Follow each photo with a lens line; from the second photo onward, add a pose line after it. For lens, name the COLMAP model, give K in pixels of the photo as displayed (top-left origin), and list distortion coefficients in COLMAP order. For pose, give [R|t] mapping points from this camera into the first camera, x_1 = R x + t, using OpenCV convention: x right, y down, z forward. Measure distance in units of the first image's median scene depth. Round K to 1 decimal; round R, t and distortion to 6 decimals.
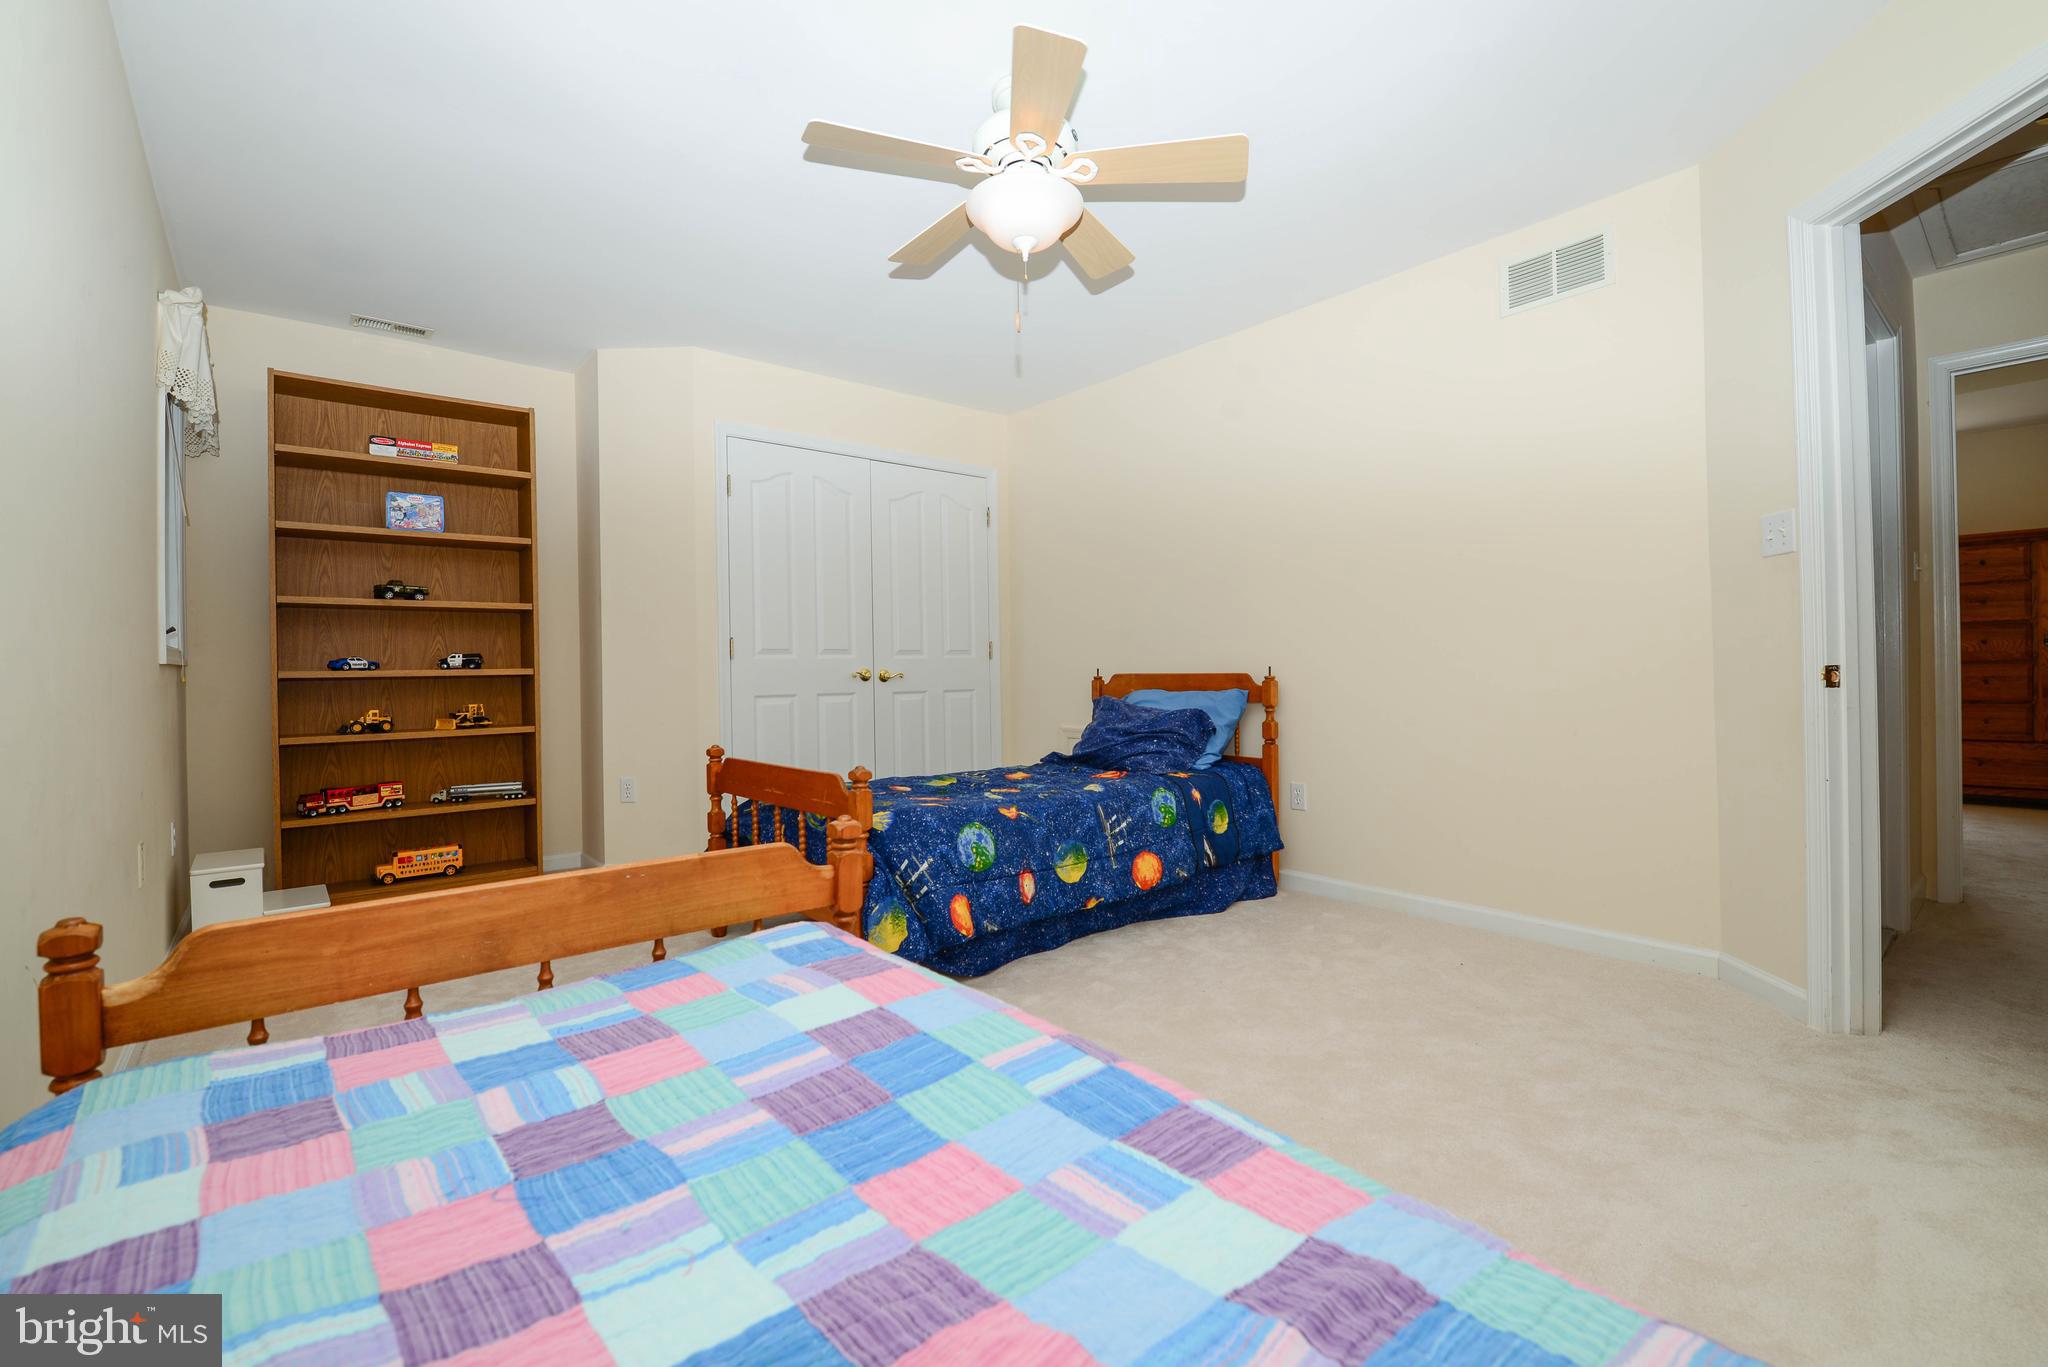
lens RADIAL K [[884.5, 0, 1030.7], [0, 884.5, 674.3], [0, 0, 1]] dist [-0.001225, -0.011439]
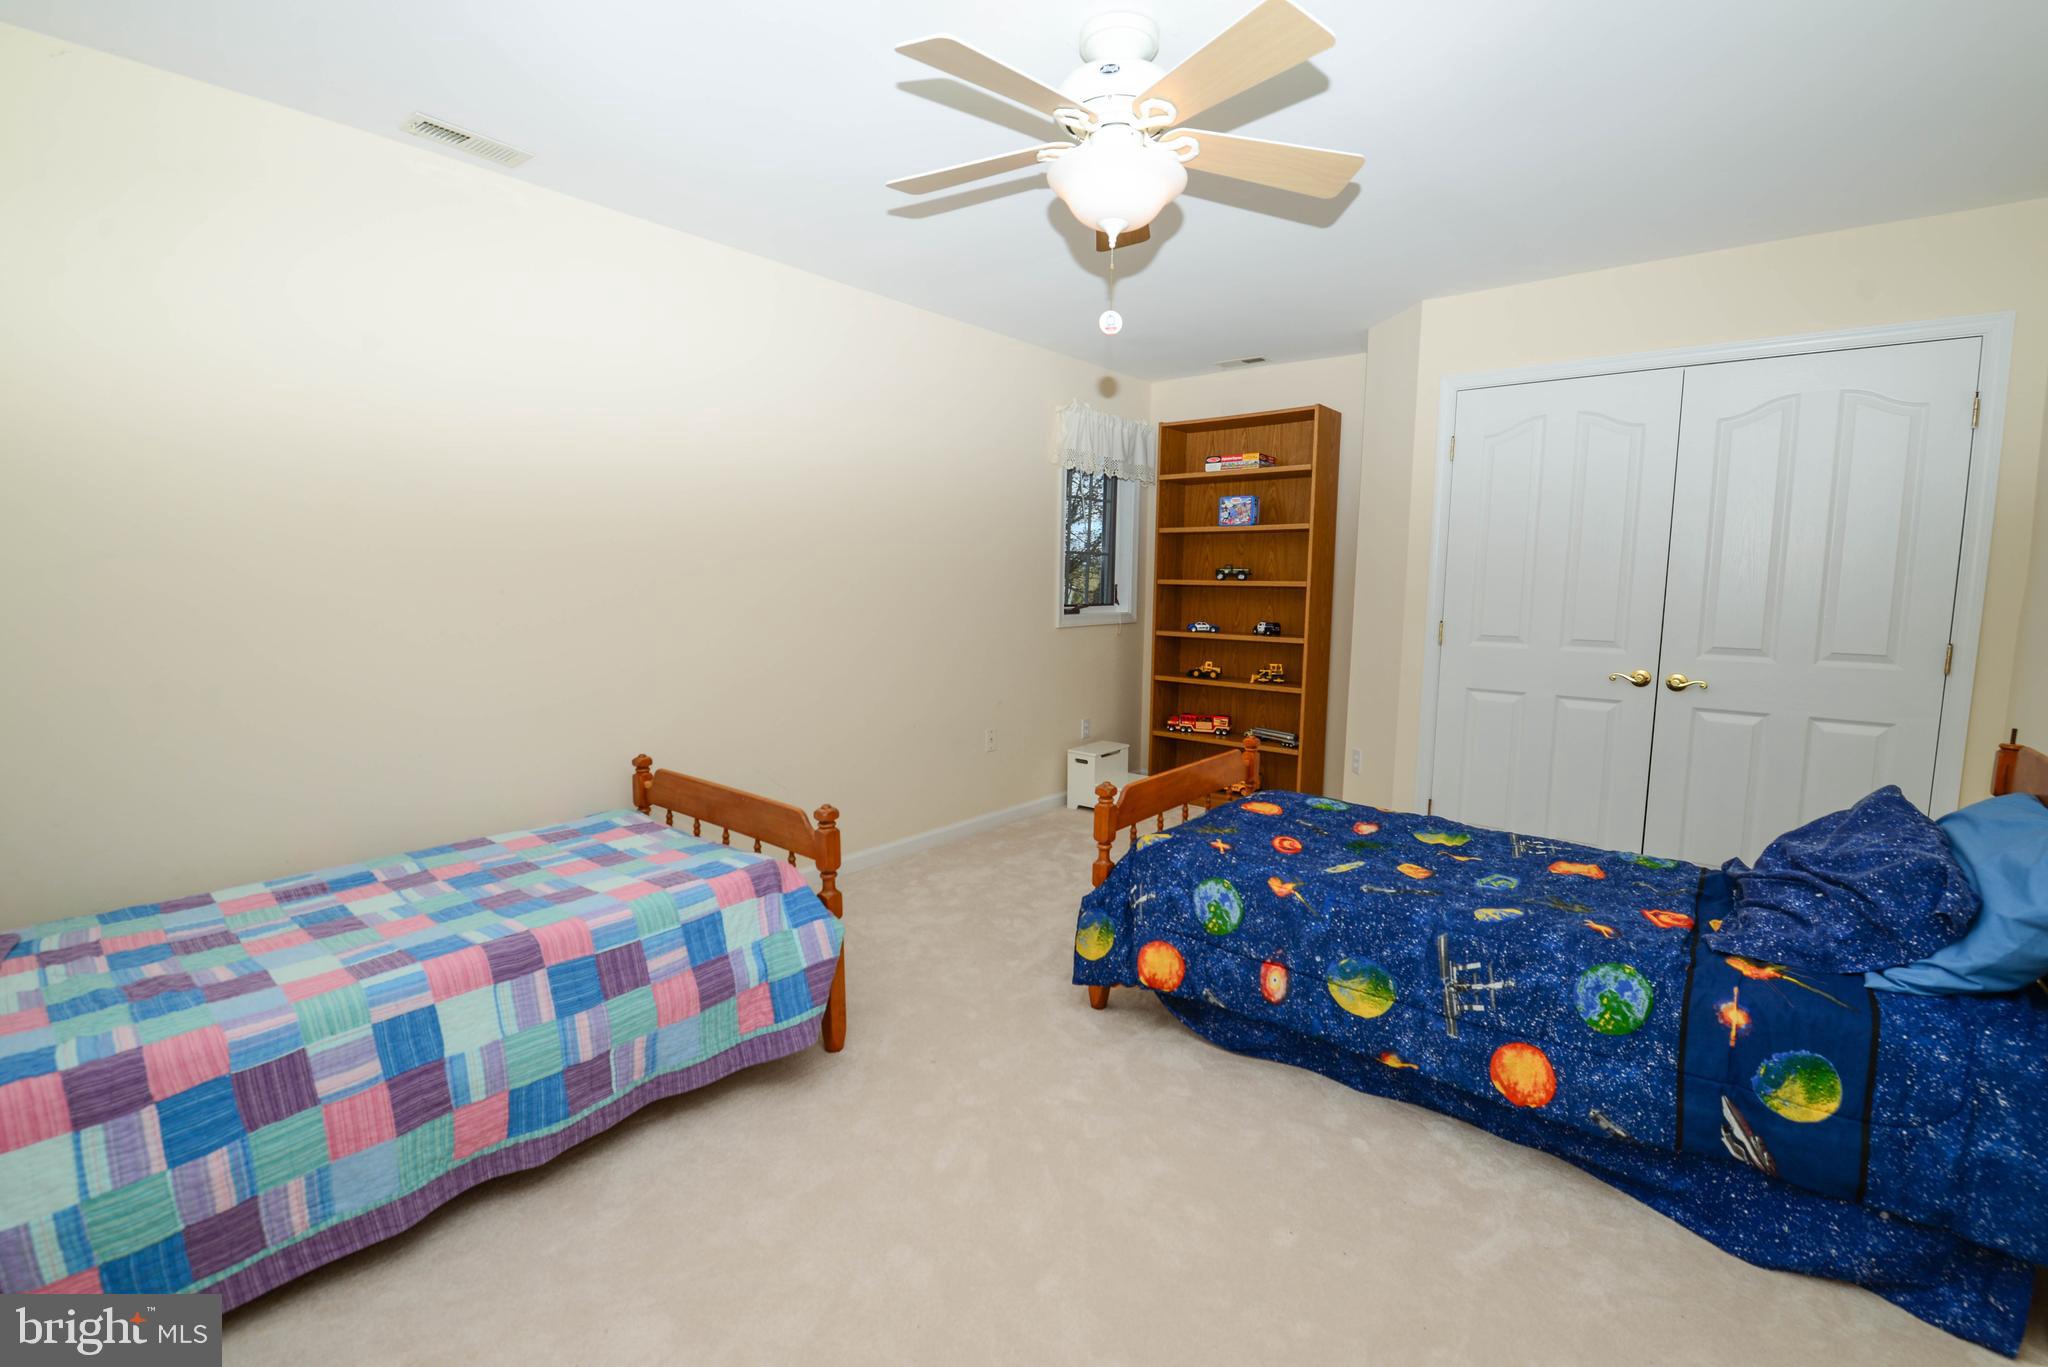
lens RADIAL K [[897.2, 0, 1027.5], [0, 897.2, 668.2], [0, 0, 1]] dist [0.001581, -0.011363]
pose [[0.168713, 0.118686, -0.978493, 0.653782], [-0.018439, 0.992930, 0.117258, -0.124010], [0.985493, -0.001740, 0.169709, 0.571000]]
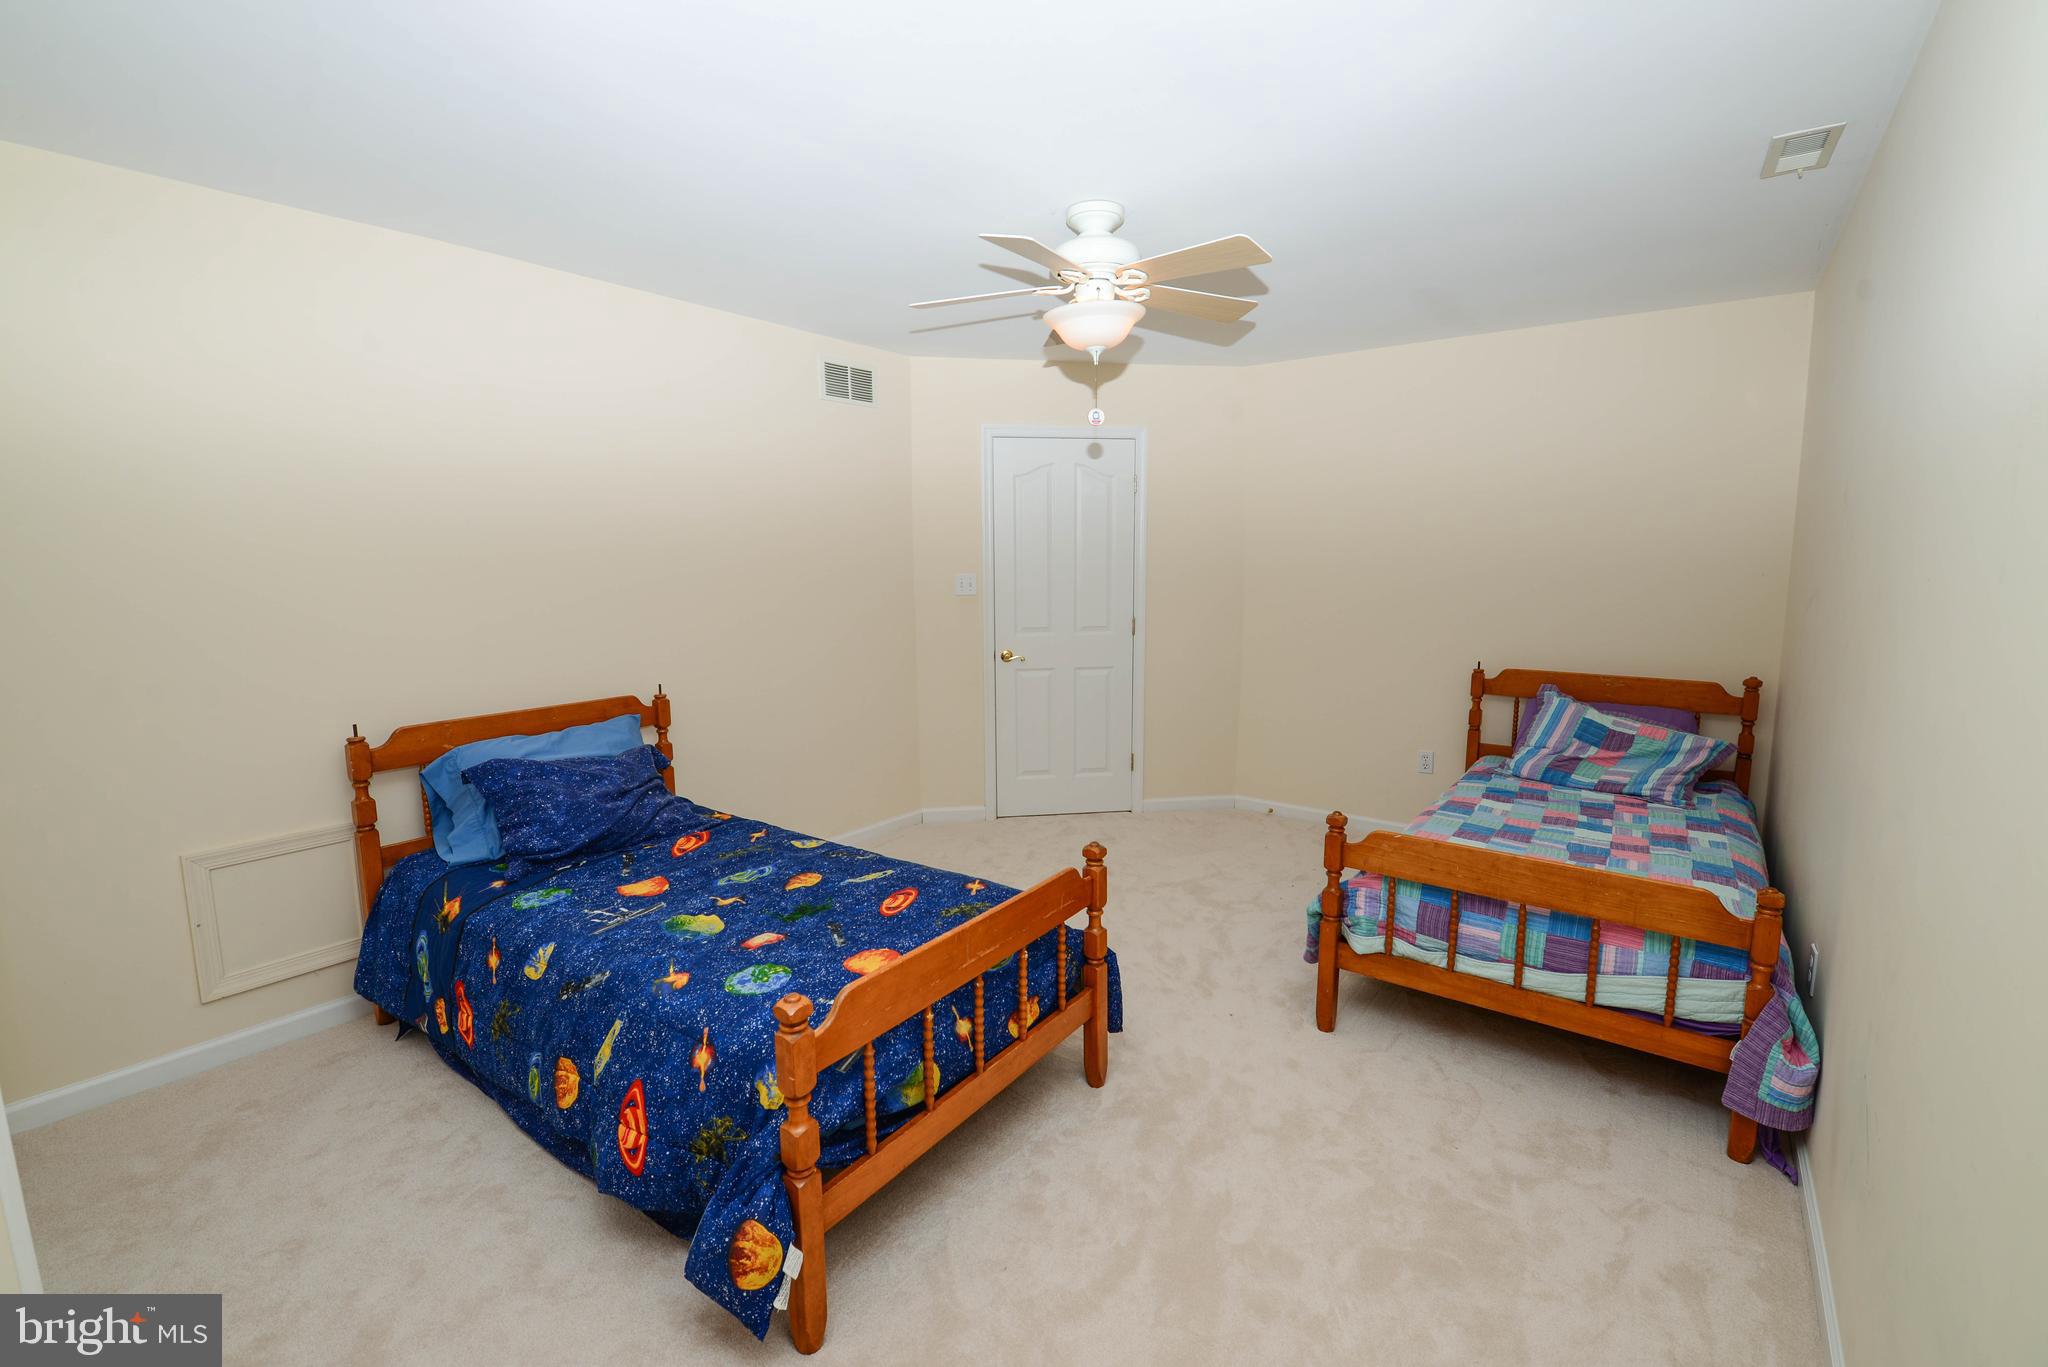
lens RADIAL K [[884.5, 0, 1030.7], [0, 884.5, 674.3], [0, 0, 1]] dist [-0.001225, -0.011439]
pose [[-0.211029, -0.112456, 0.970989, -0.863760], [0.010418, 0.993045, 0.117274, -0.151374], [-0.977424, 0.034864, -0.208390, 0.994055]]
